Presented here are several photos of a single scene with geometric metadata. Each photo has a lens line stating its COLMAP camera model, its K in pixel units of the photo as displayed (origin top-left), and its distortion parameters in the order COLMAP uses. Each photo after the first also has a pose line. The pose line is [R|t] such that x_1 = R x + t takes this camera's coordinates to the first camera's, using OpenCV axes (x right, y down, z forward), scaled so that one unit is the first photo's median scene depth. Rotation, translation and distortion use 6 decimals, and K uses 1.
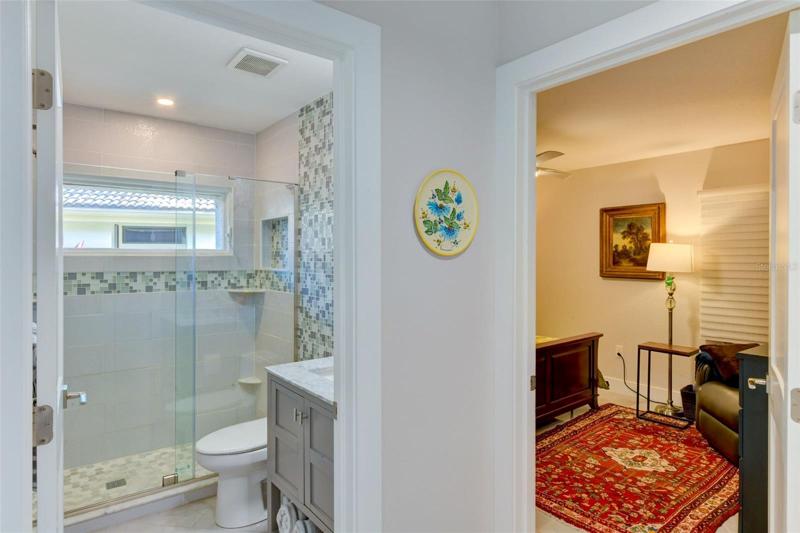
lens RADIAL K [[464.3, 0, 408.9], [0, 464.3, 259.1], [0, 0, 1]] dist [0.006684, -0.003613]
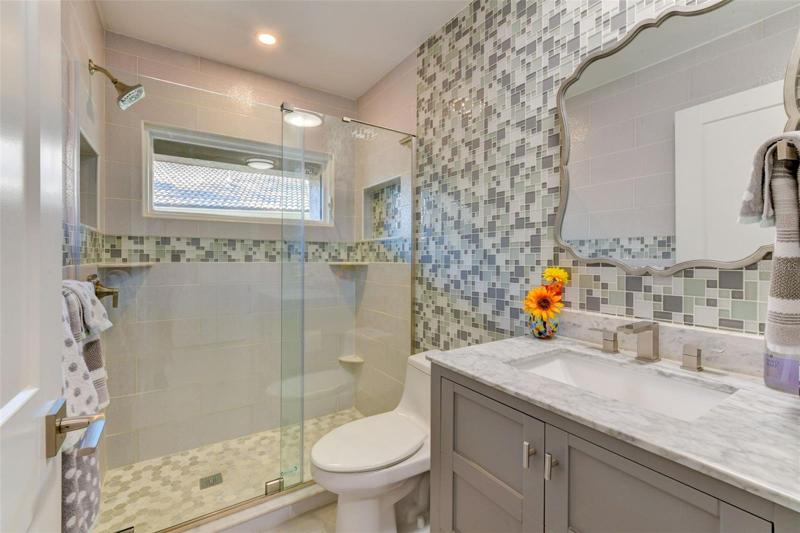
lens RADIAL K [[345.9, 0, 408.5], [0, 345.9, 262.5], [0, 0, 1]] dist [0.008328, -0.000015]
pose [[0.997683, 0.005273, -0.067836, -0.200087], [-0.004828, 0.999966, 0.006721, 0.067272], [0.067869, -0.006377, 0.997674, 0.344523]]
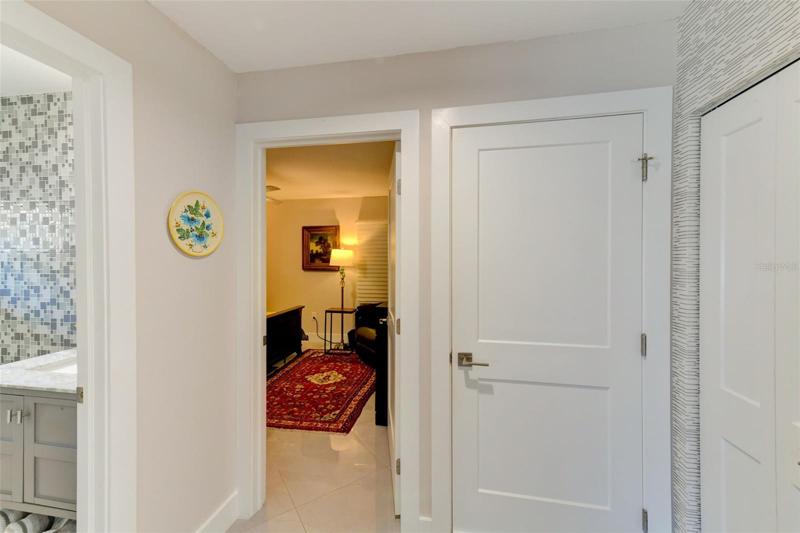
lens RADIAL K [[309.4, 0, 409.4], [0, 309.4, 261.9], [0, 0, 1]] dist [0.012644, -0.000632]
pose [[0.745043, -0.007040, 0.666980, -0.032338], [-0.000076, 0.999943, 0.010640, -0.000285], [-0.667017, -0.007979, 0.745000, -0.037556]]
